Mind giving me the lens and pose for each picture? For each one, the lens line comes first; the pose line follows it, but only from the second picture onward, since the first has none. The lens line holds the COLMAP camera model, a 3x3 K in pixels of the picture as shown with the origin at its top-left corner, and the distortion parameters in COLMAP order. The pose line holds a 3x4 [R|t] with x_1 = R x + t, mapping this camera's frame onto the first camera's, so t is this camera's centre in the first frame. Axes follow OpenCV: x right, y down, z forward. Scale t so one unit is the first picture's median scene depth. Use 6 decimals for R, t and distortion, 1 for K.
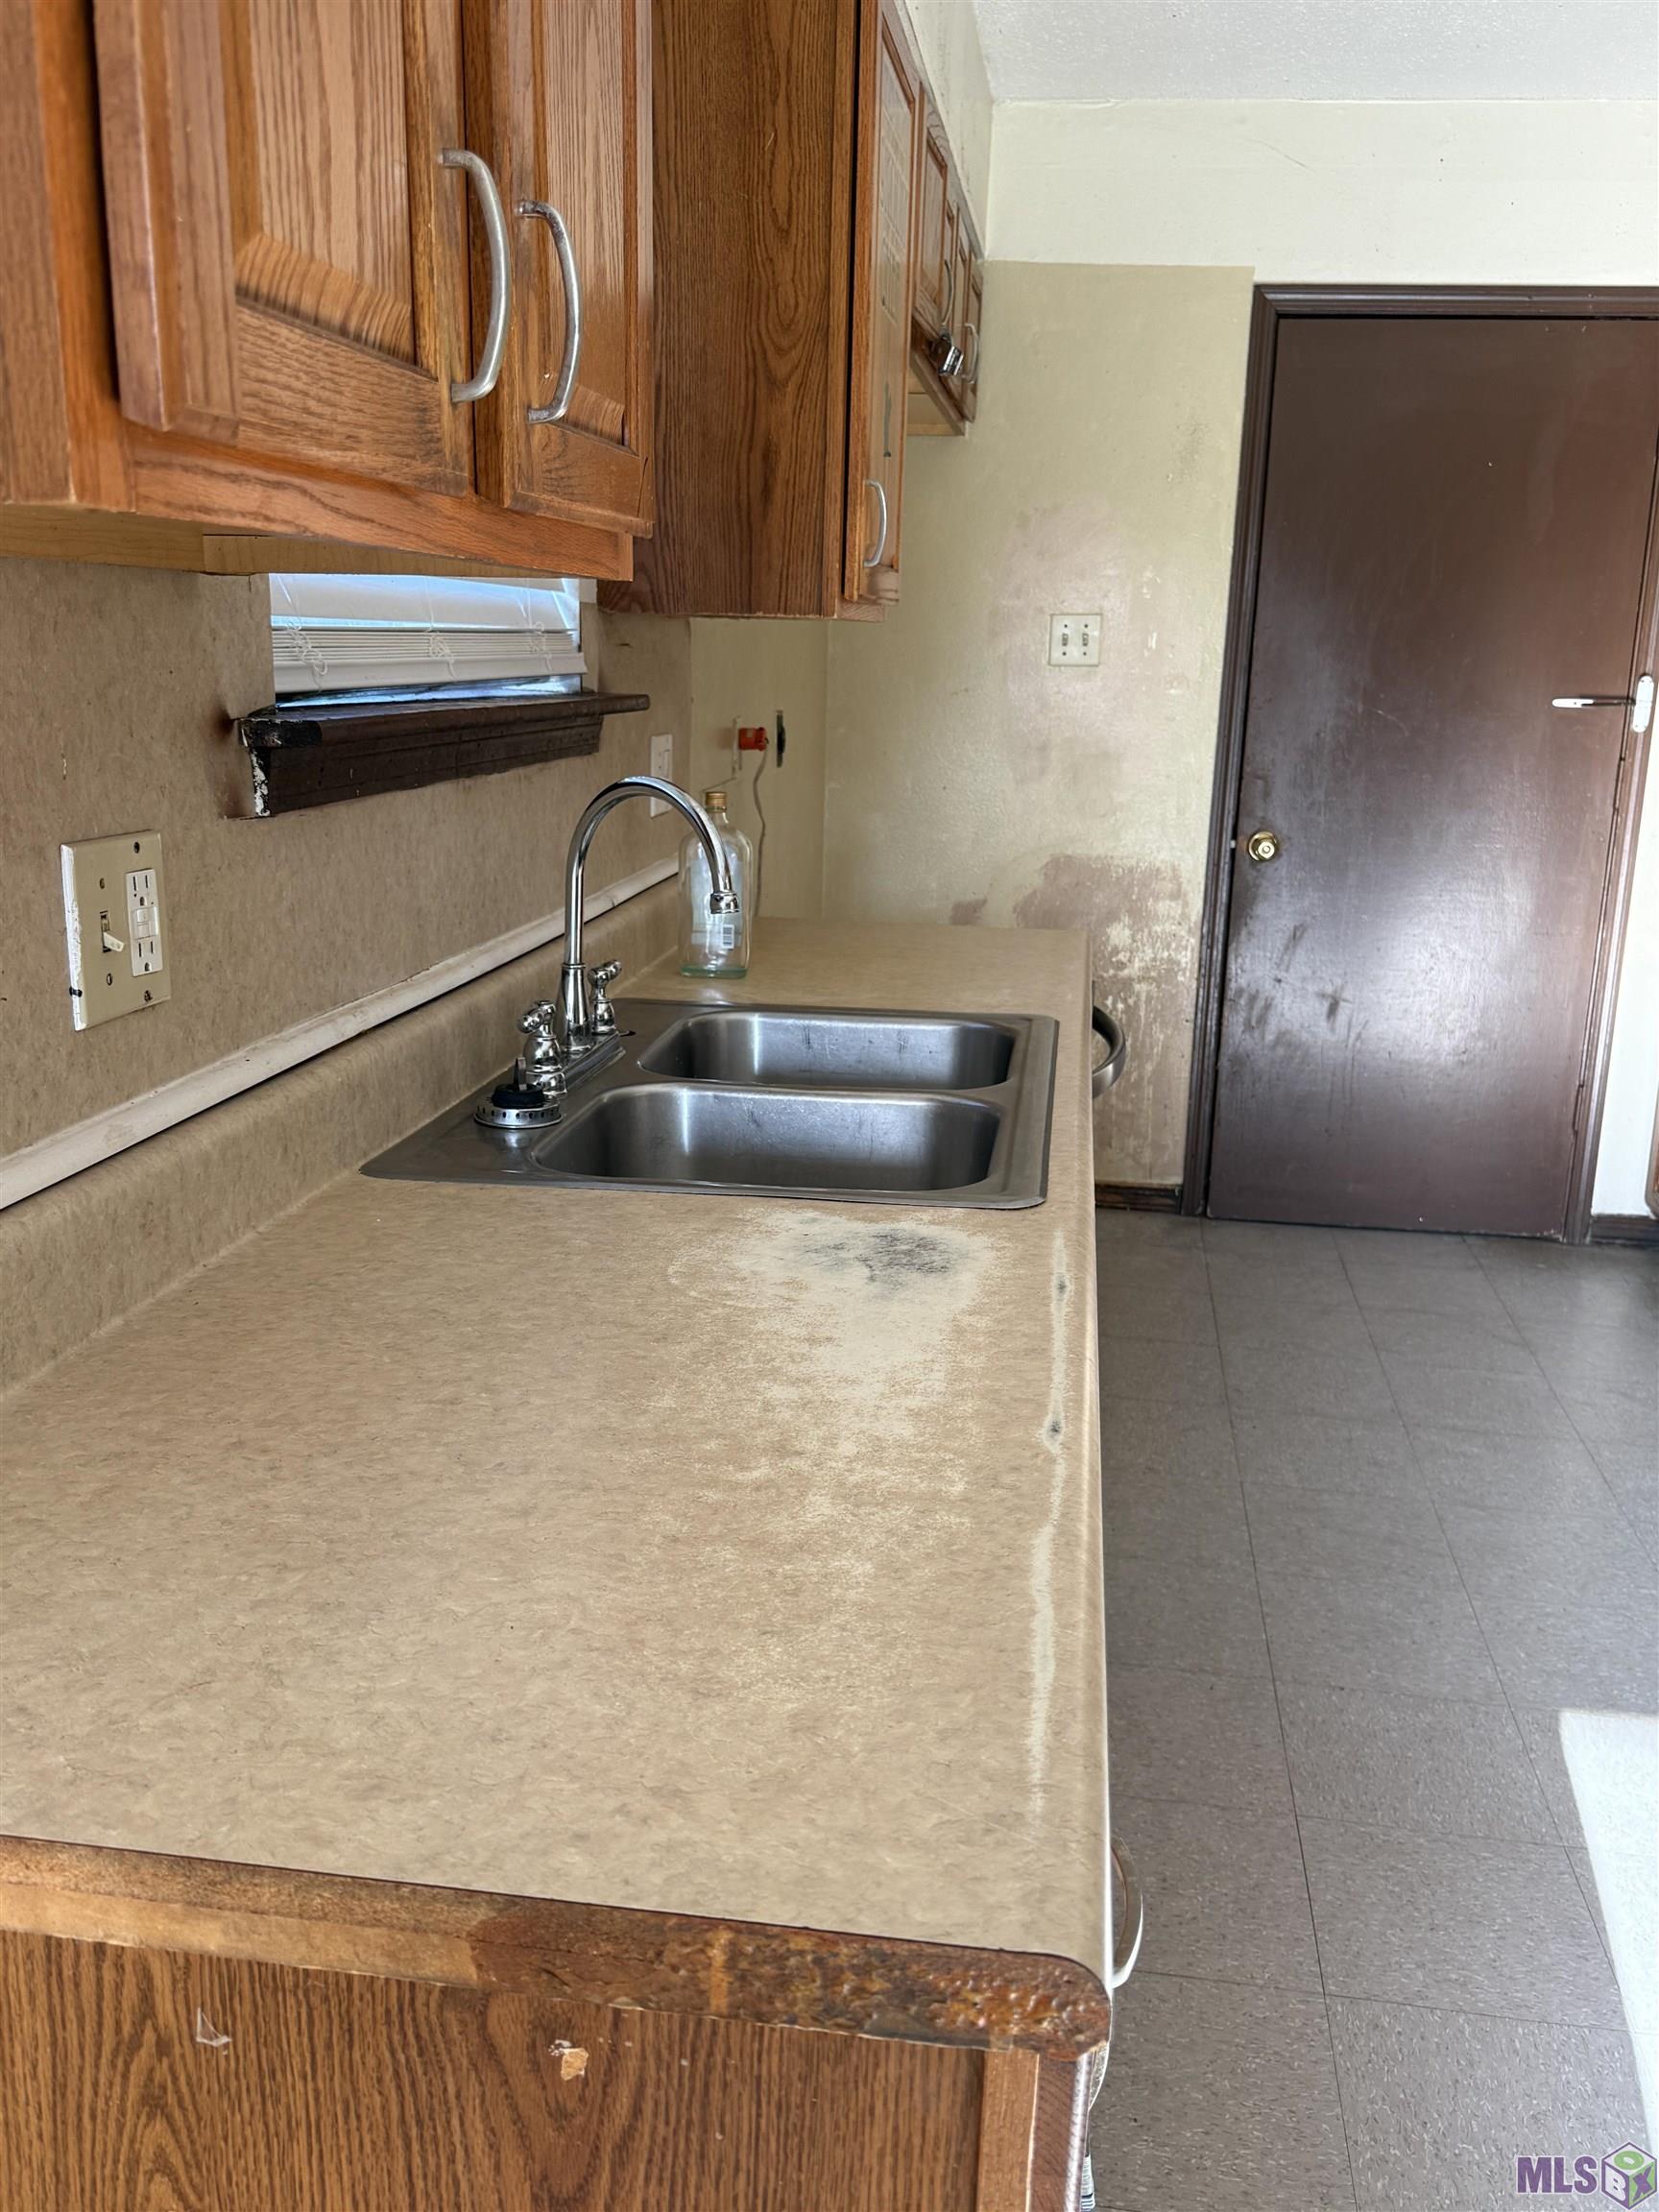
lens RADIAL K [[1795.2, 0, 814.3], [0, 1795.2, 1111.7], [0, 0, 1]] dist [0.177688, -0.376042]
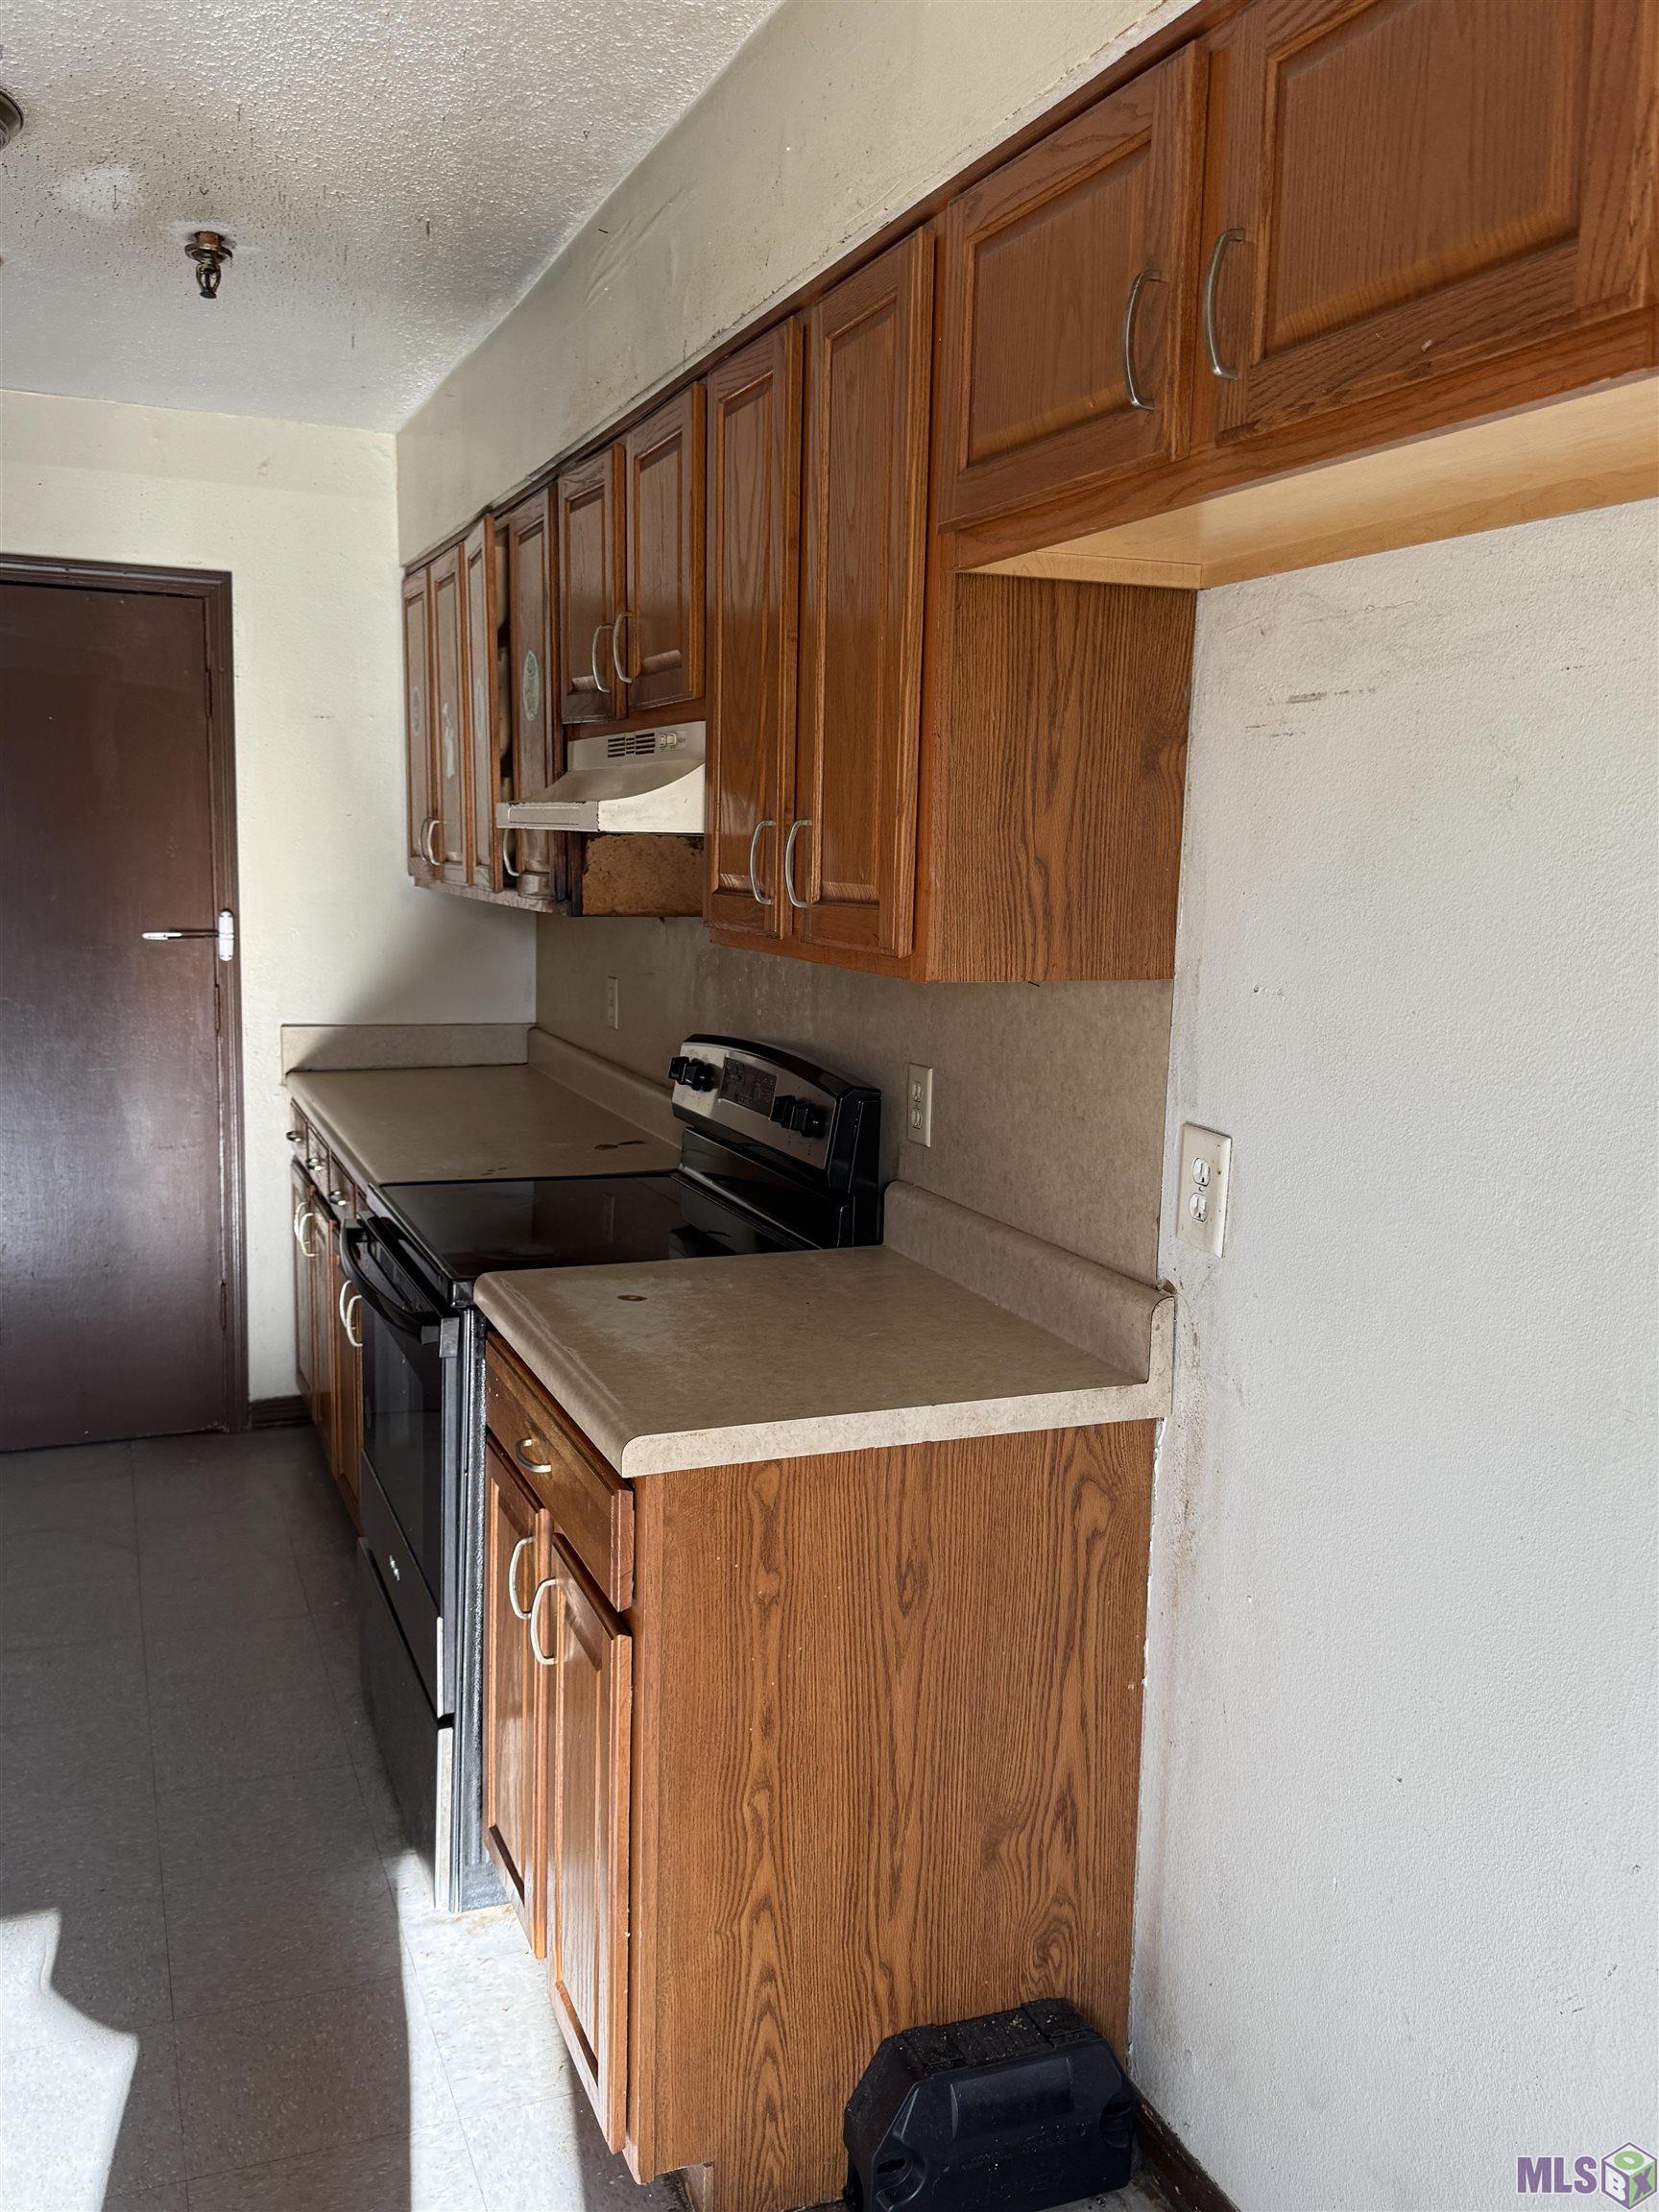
lens RADIAL K [[1795.2, 0, 814.3], [0, 1795.2, 1111.7], [0, 0, 1]] dist [0.177688, -0.376042]
pose [[0.860947, -0.072728, 0.503469, 0.185920], [0.120377, 0.990744, -0.062731, -0.005415], [-0.494247, 0.114614, 0.861733, -0.105338]]
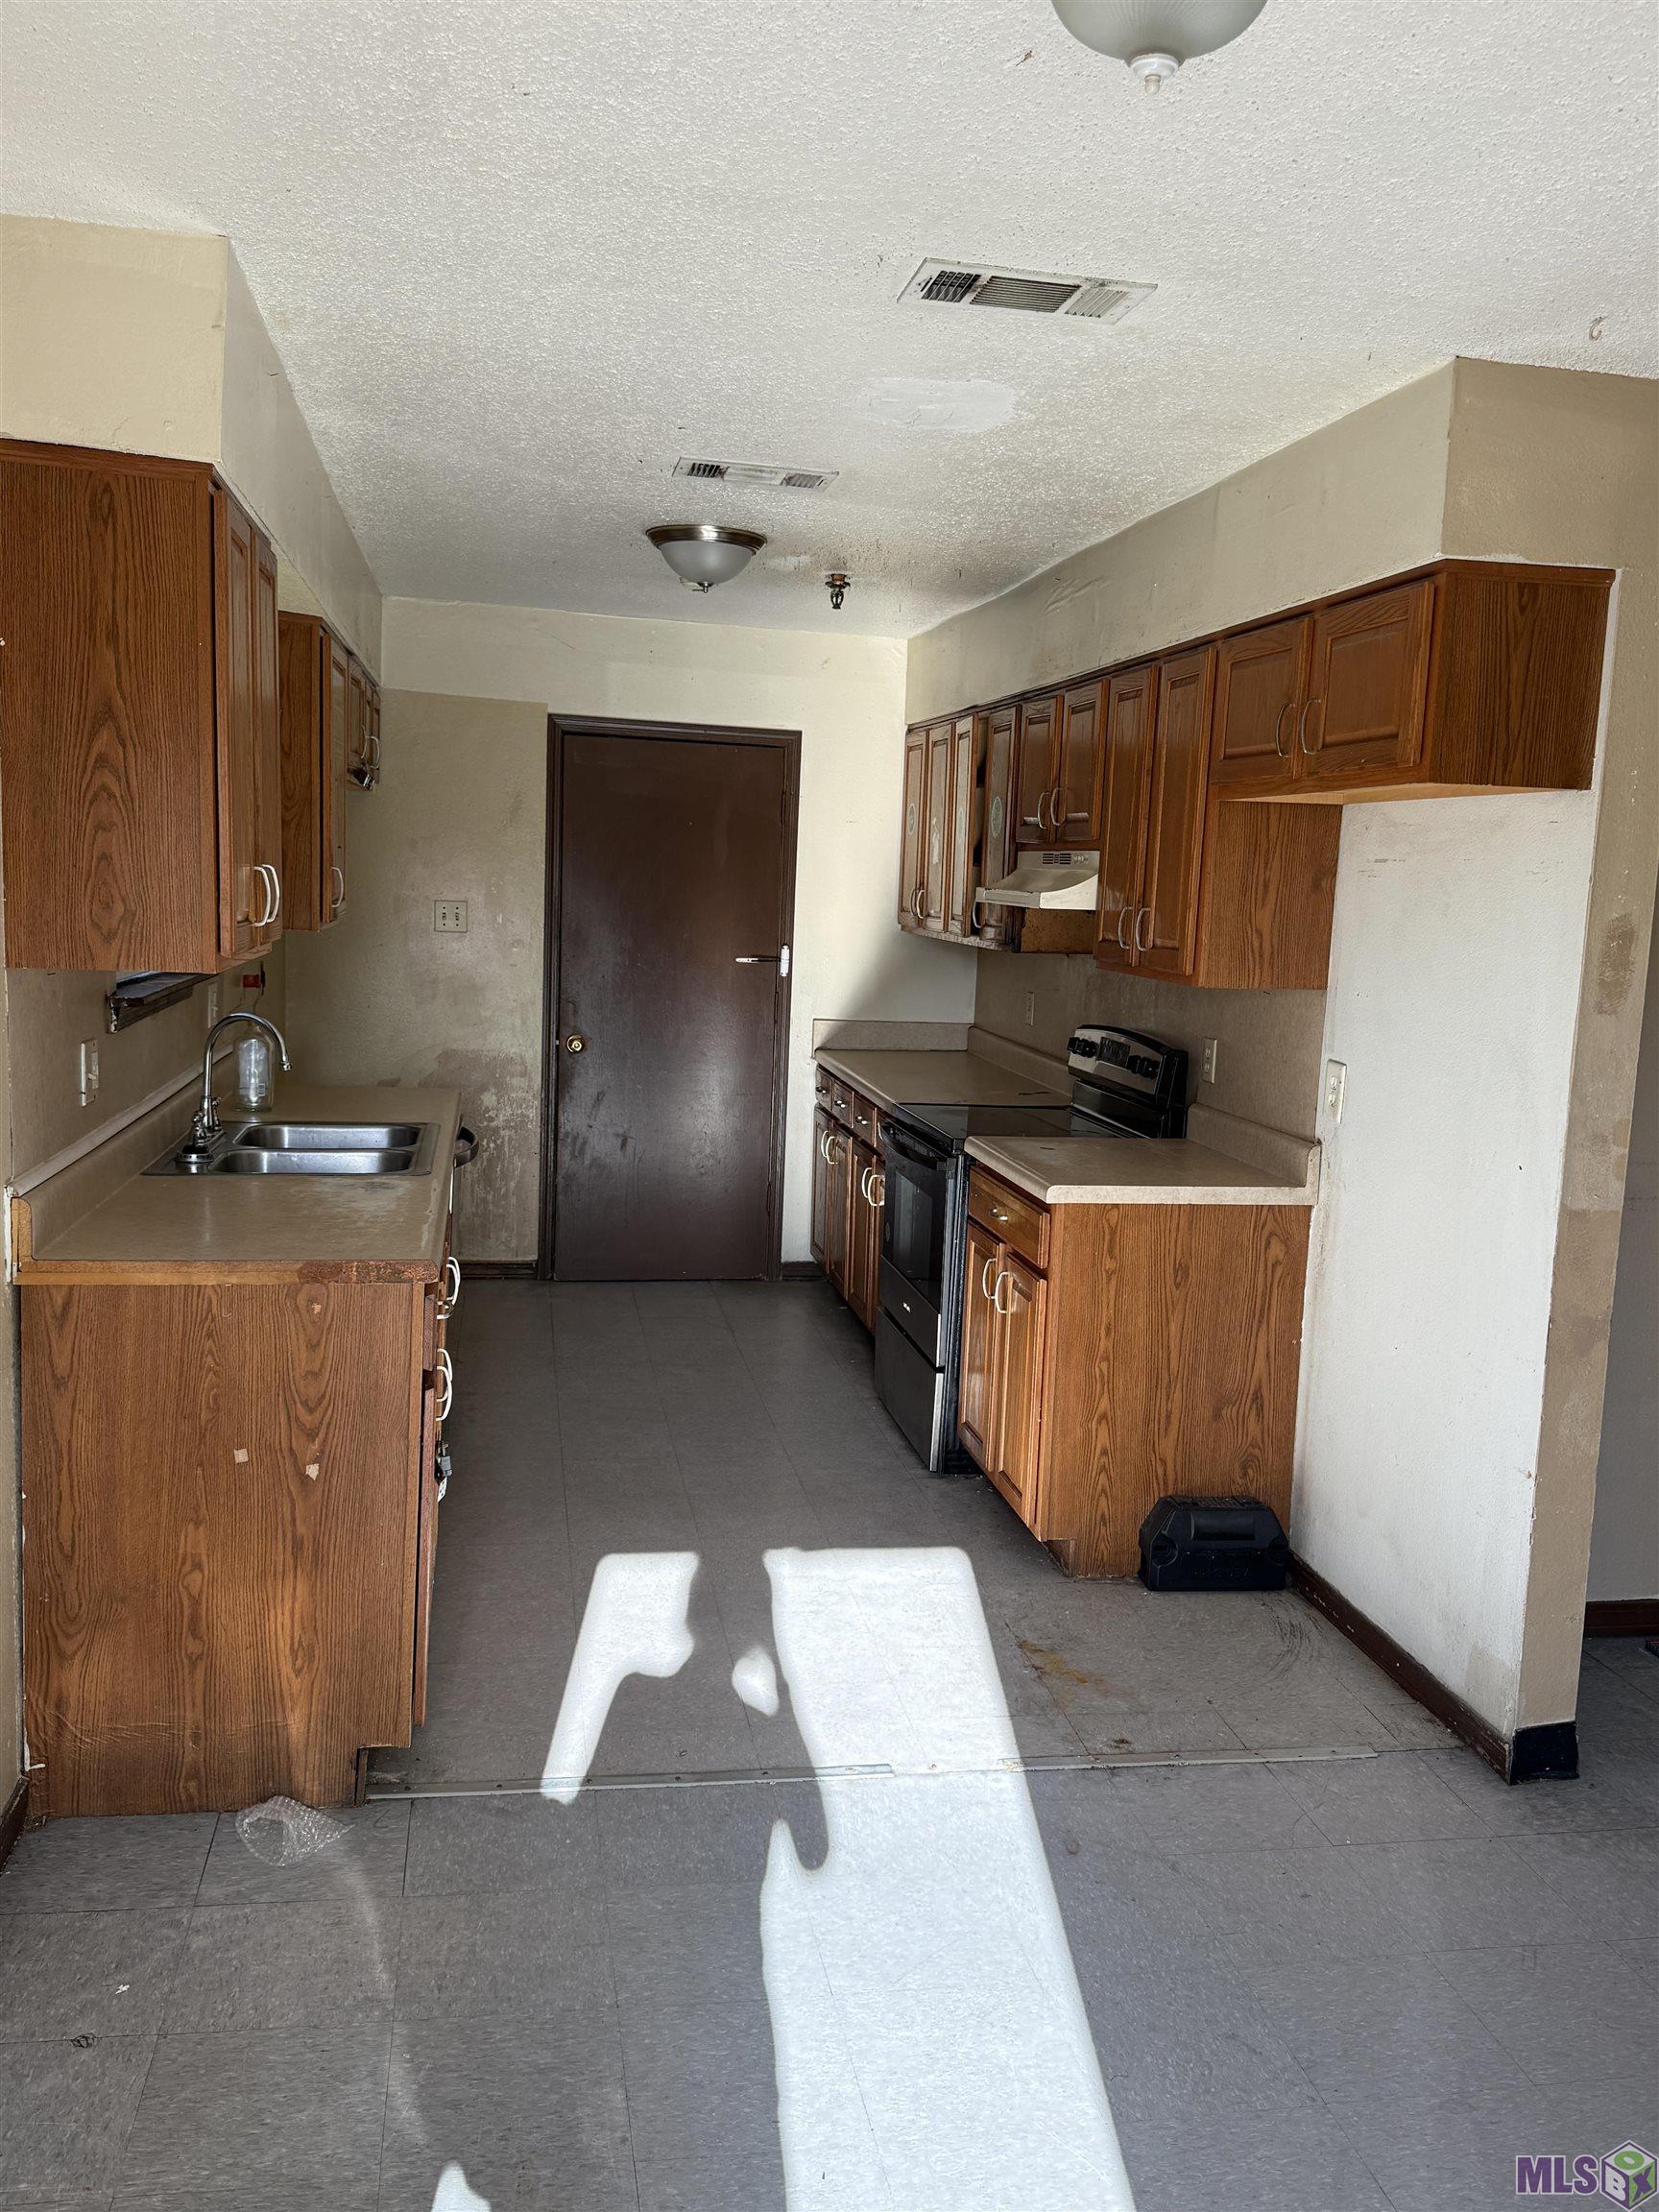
lens RADIAL K [[1795.2, 0, 814.3], [0, 1795.2, 1111.7], [0, 0, 1]] dist [0.177688, -0.376042]
pose [[0.948657, -0.023982, 0.315397, -0.057655], [0.058586, 0.993191, -0.100695, 0.087336], [-0.310835, 0.114003, 0.943602, -0.567059]]
